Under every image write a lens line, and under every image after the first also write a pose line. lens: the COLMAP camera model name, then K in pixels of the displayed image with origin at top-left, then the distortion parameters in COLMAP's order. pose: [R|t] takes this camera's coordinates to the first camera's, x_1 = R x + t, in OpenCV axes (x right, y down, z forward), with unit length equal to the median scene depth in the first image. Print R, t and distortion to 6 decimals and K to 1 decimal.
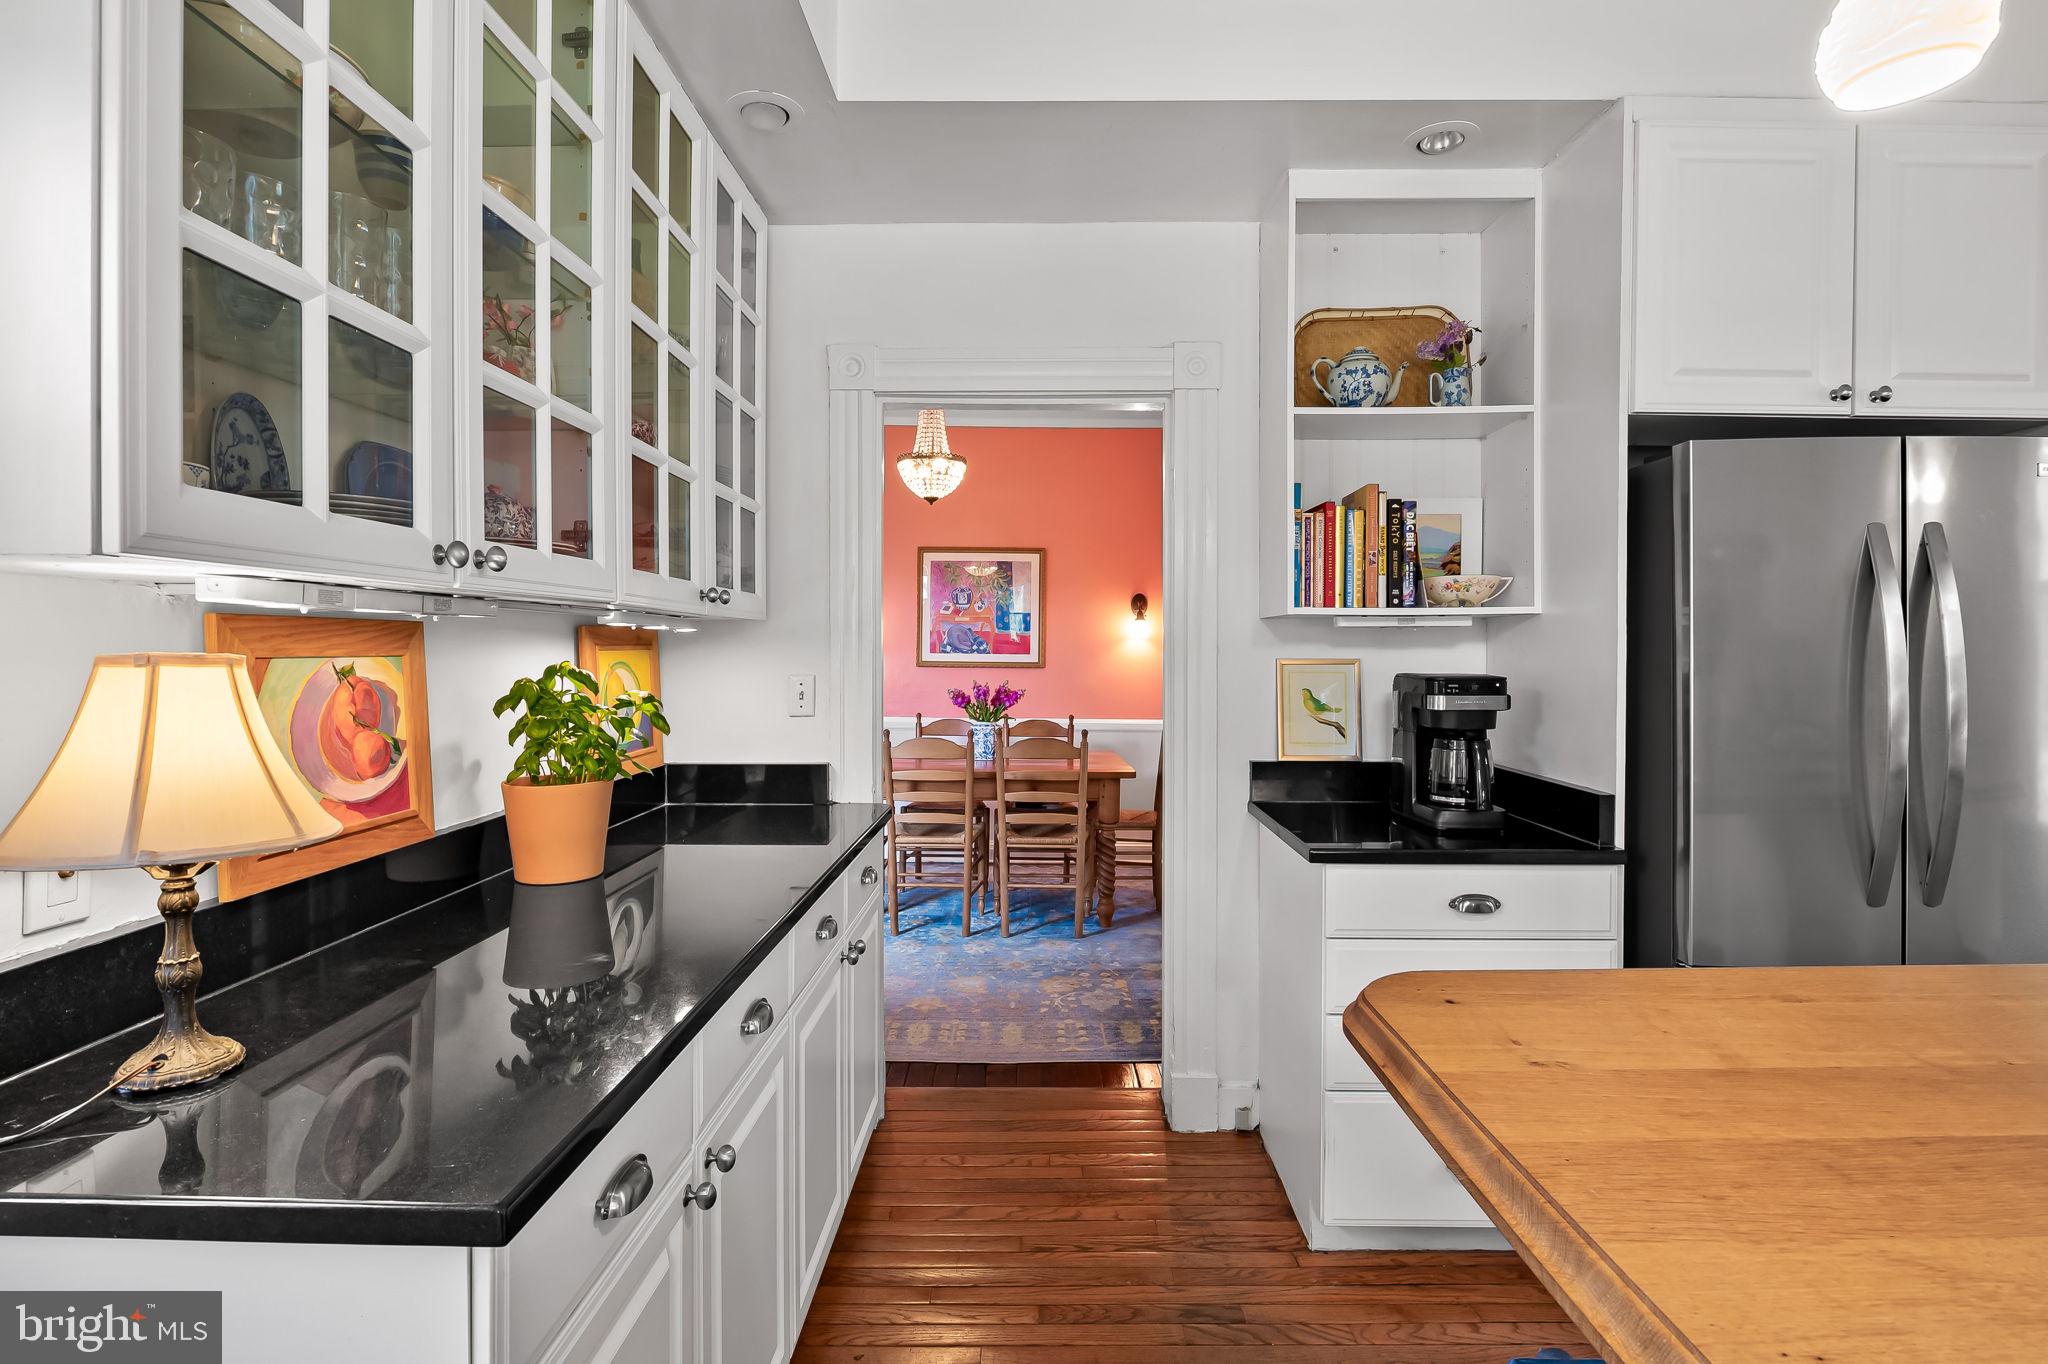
lens RADIAL K [[998.0, 0, 1024.3], [0, 998.0, 661.5], [0, 0, 1]] dist [-0.003052, -0.002321]
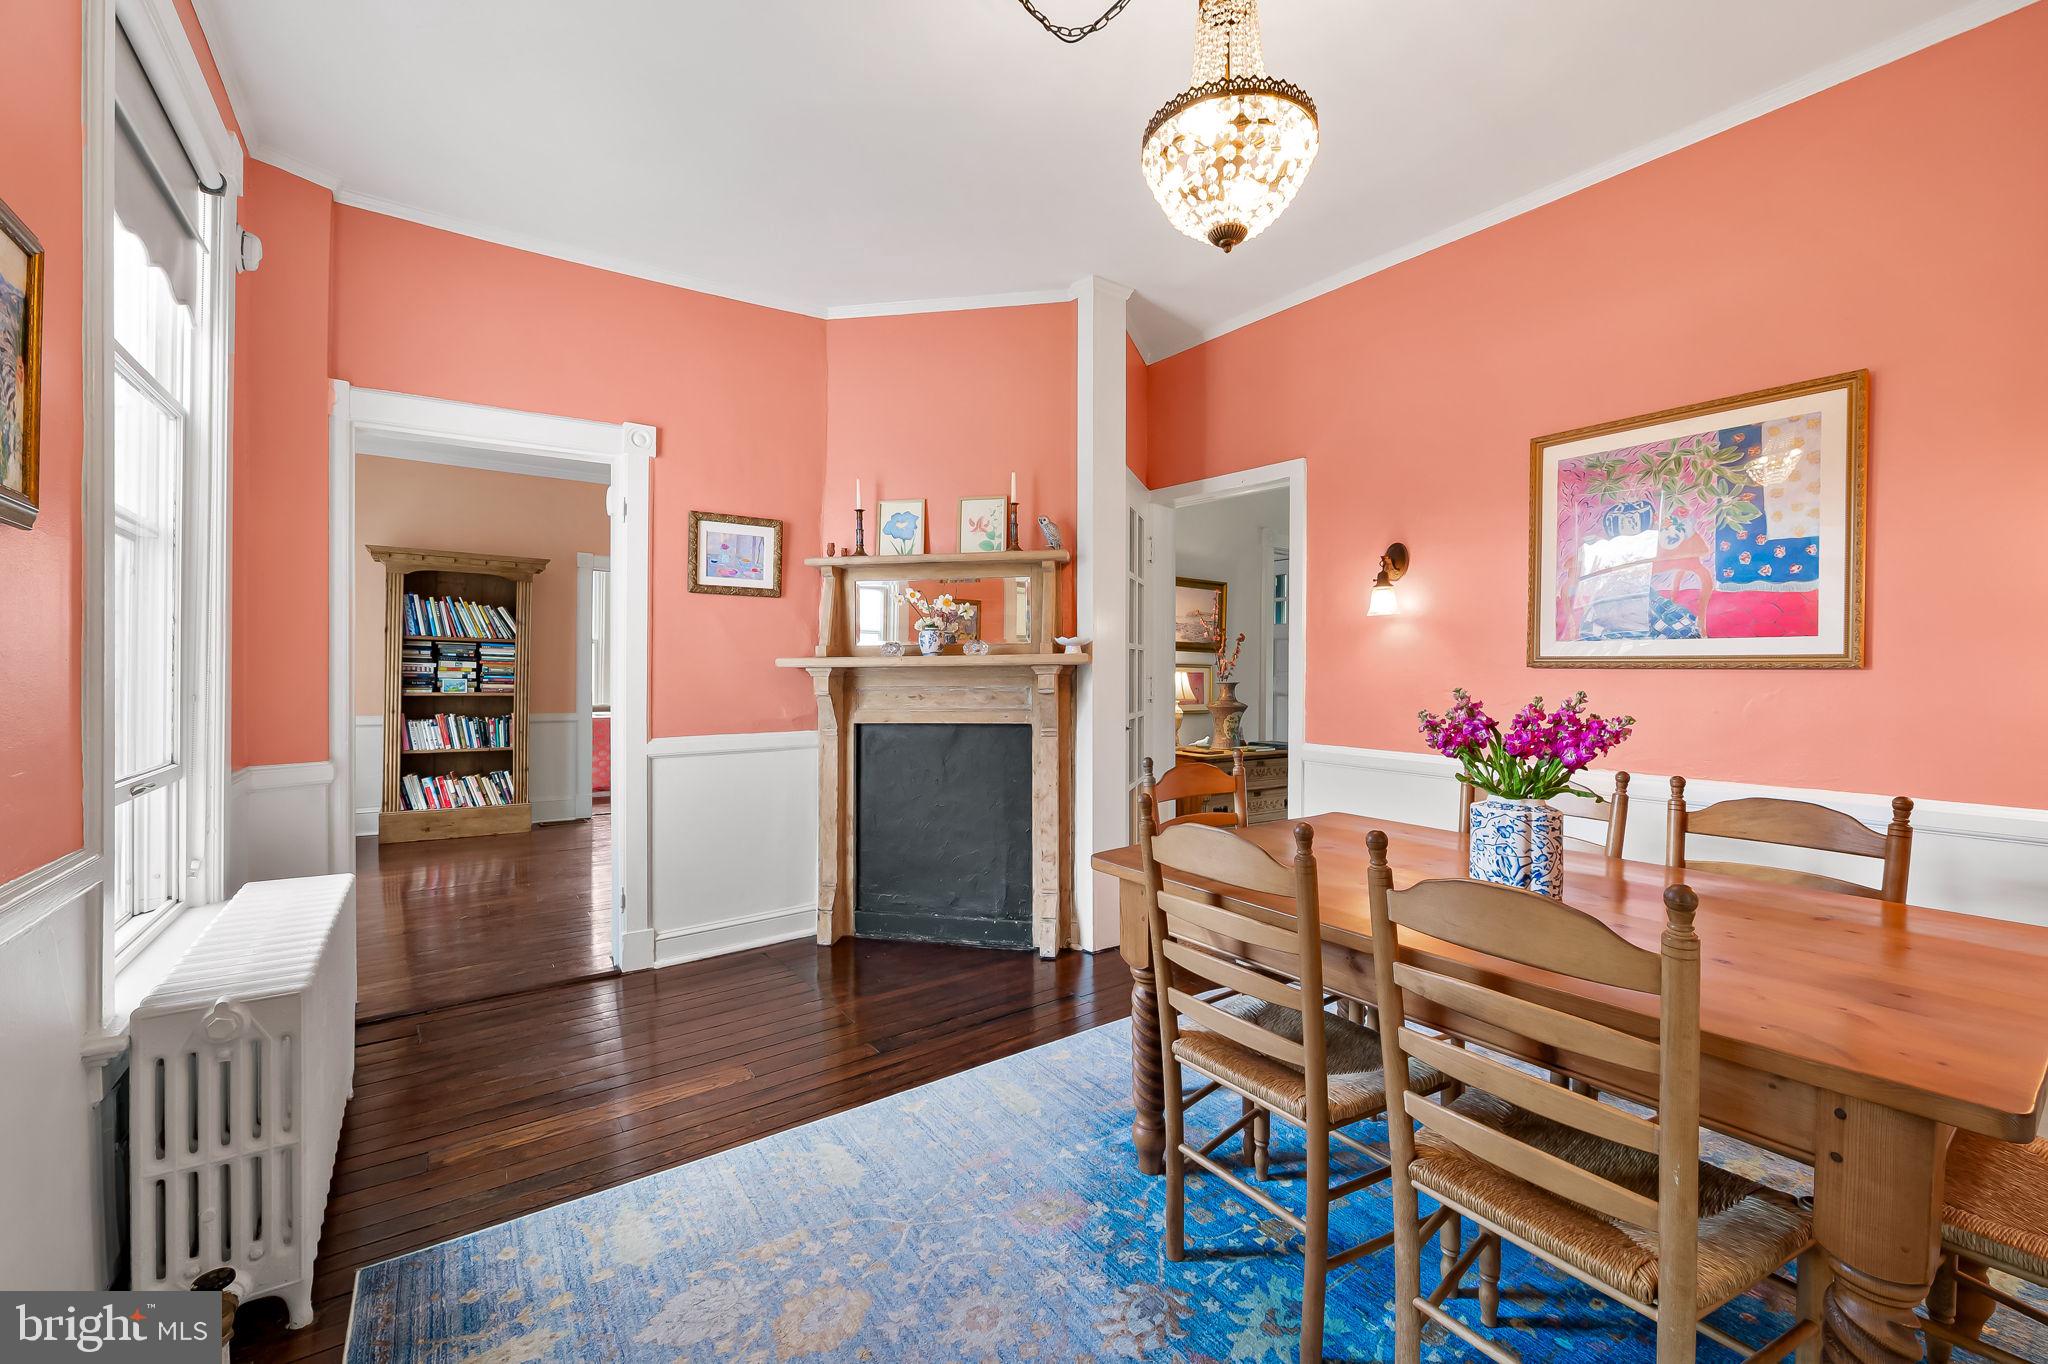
lens RADIAL K [[831.1, 0, 1031.7], [0, 831.1, 685.5], [0, 0, 1]] dist [-0.002431, -0.000871]
pose [[0.584997, 0.006542, -0.811009, 0.252965], [-0.004743, 0.999978, 0.004645, 0.035807], [0.811022, 0.001129, 0.585015, 1.411133]]
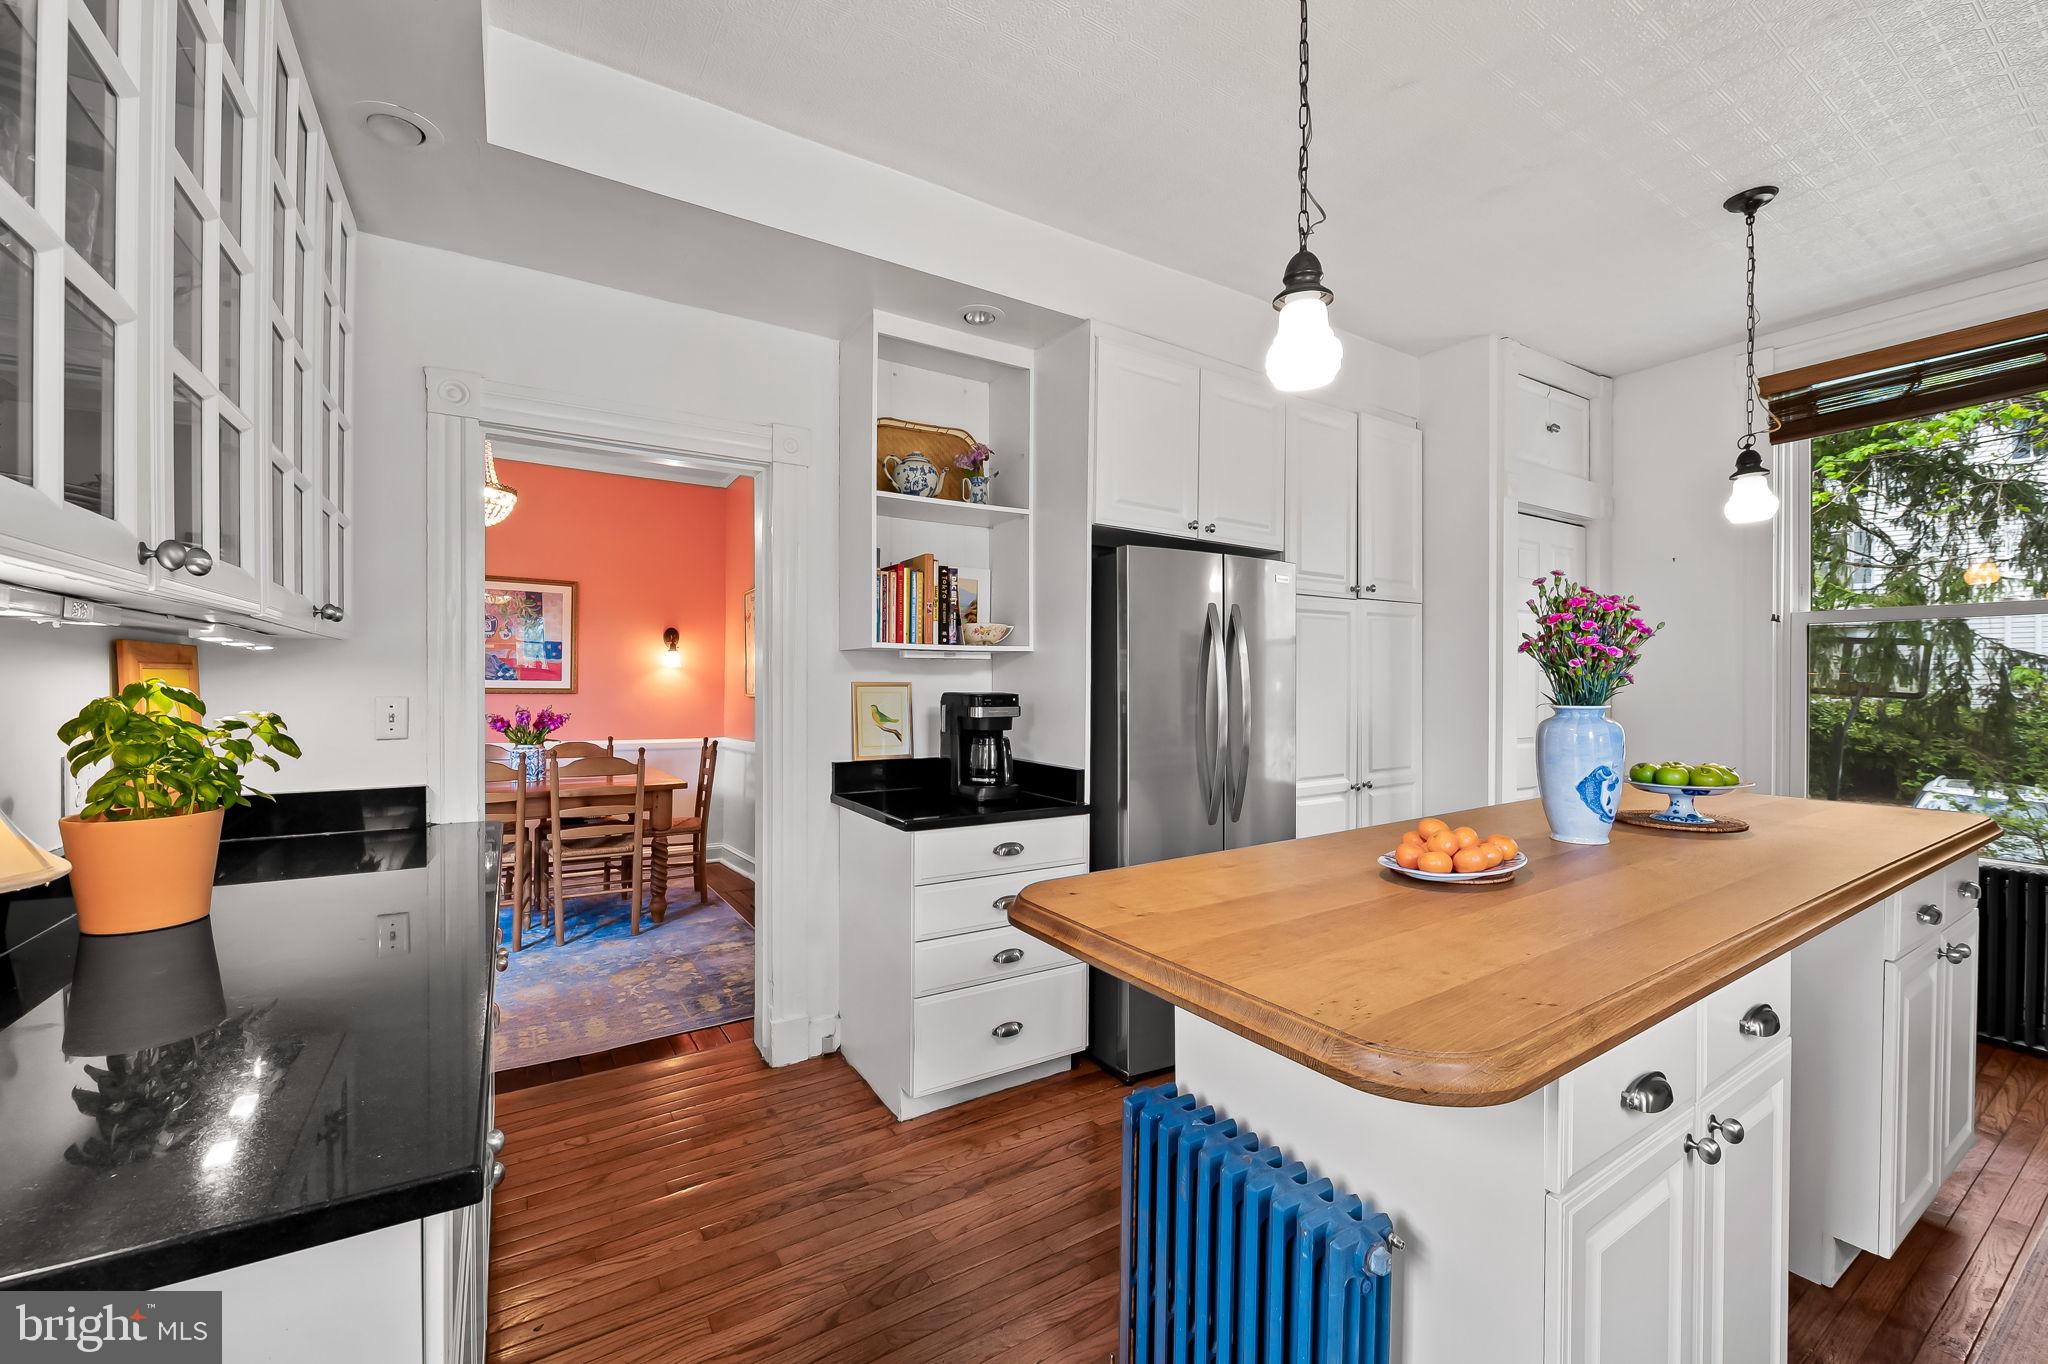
lens RADIAL K [[831.1, 0, 1028.7], [0, 831.1, 690.3], [0, 0, 1]] dist [-0.002431, -0.000871]
pose [[0.838305, -0.002341, 0.545197, -0.157445], [0.002381, 0.999997, 0.000634, 0.008612], [-0.545197, 0.000767, 0.838308, -0.028727]]
